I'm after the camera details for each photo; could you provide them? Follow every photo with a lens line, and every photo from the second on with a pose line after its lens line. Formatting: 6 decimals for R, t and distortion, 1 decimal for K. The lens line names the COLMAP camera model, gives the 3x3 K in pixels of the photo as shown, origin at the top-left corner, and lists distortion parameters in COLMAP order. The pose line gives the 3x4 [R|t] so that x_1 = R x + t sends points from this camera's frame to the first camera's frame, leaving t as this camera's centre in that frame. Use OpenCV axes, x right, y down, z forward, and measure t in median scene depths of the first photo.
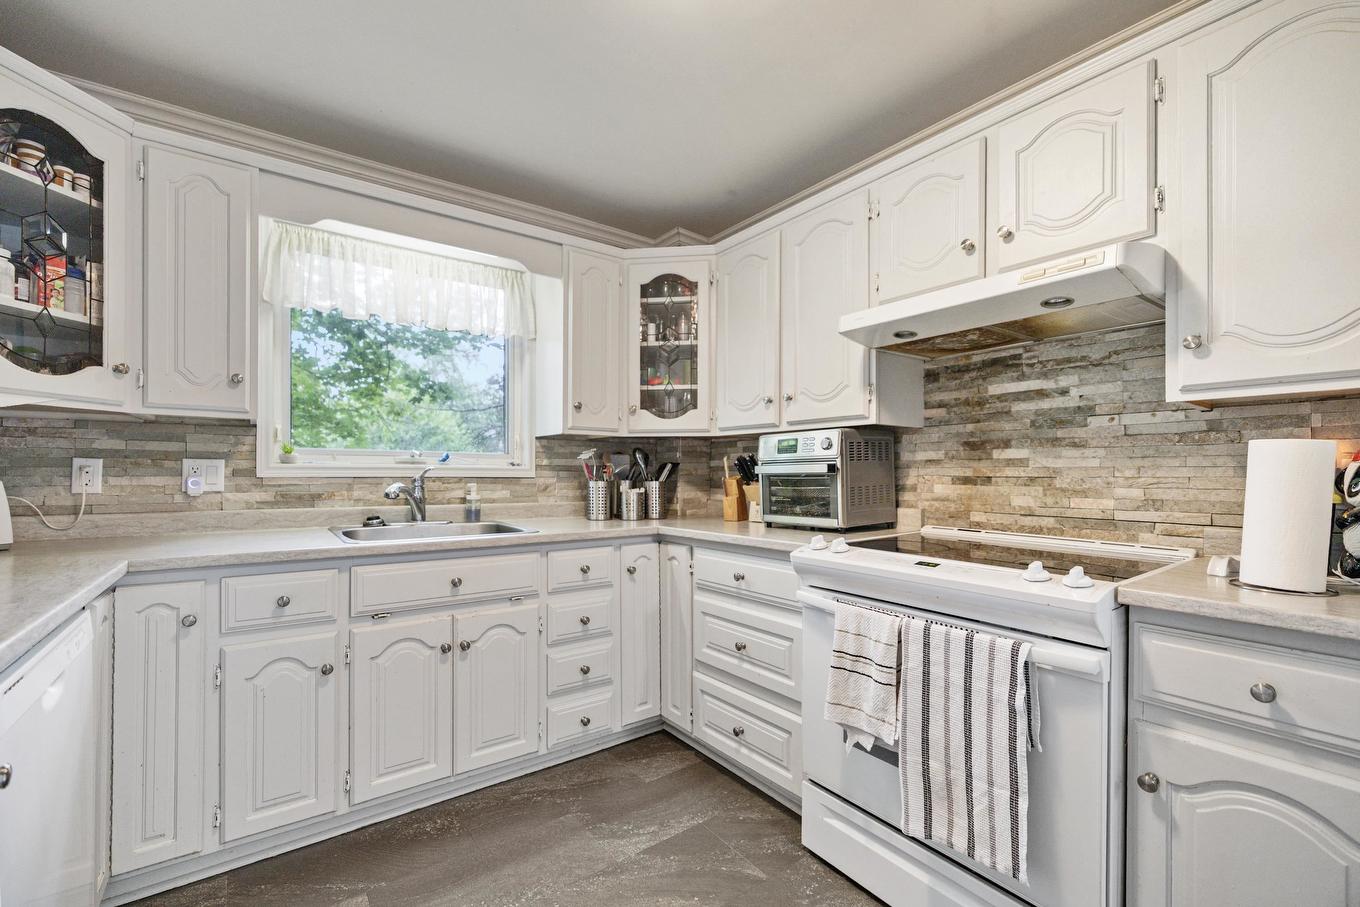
lens RADIAL K [[580.8, 0, 660.9], [0, 580.8, 472.1], [0, 0, 1]] dist [0.004443, 0.000000]
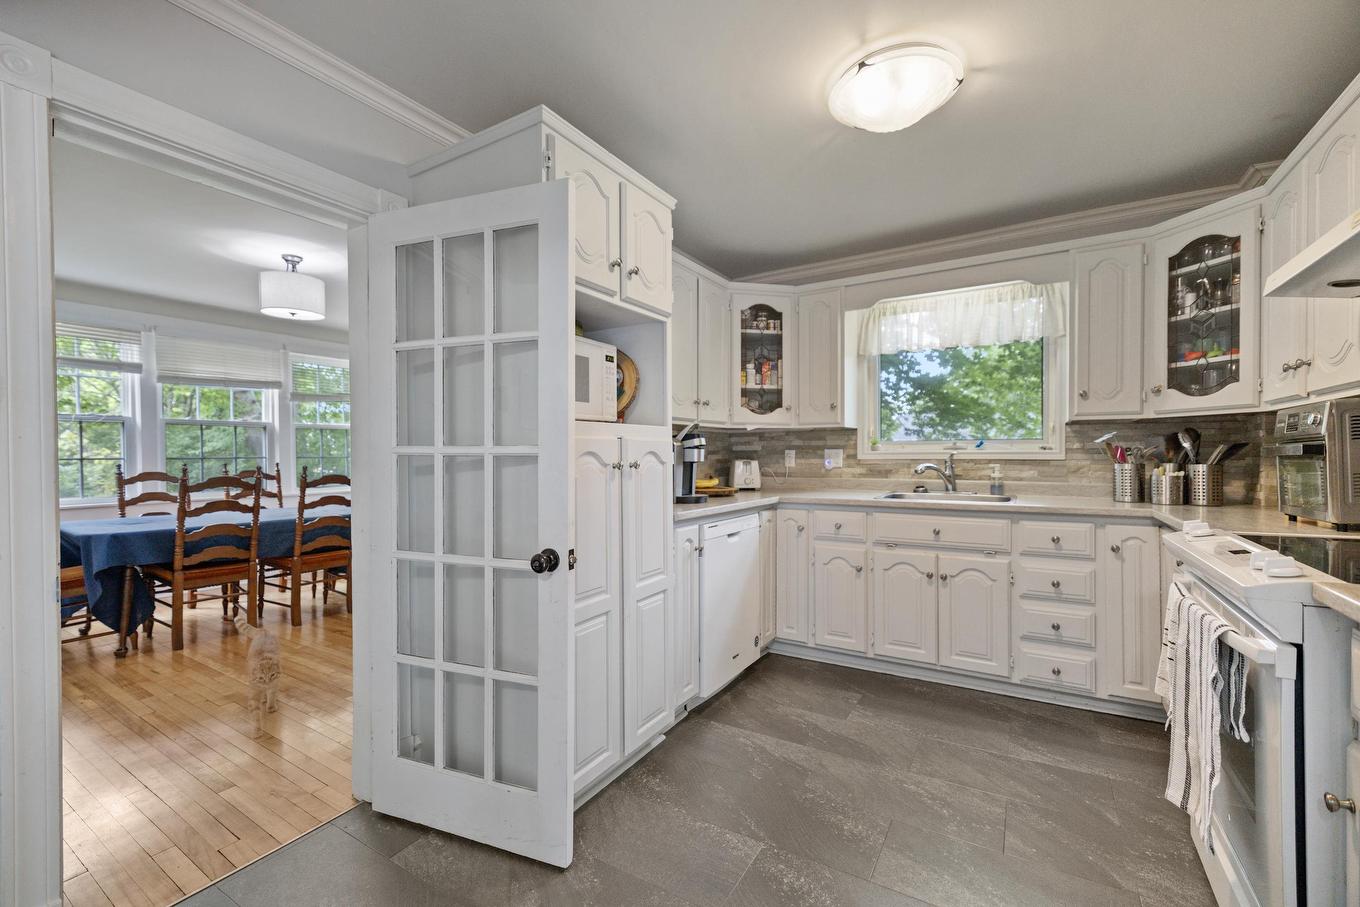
lens RADIAL K [[580.8, 0, 678.6], [0, 580.8, 457.3], [0, 0, 1]] dist [0.004443, 0.000000]
pose [[0.384049, -0.001830, -0.923311, 0.632288], [0.006877, 0.999976, 0.000878, -0.001909], [0.923287, -0.006687, 0.384052, -0.130682]]
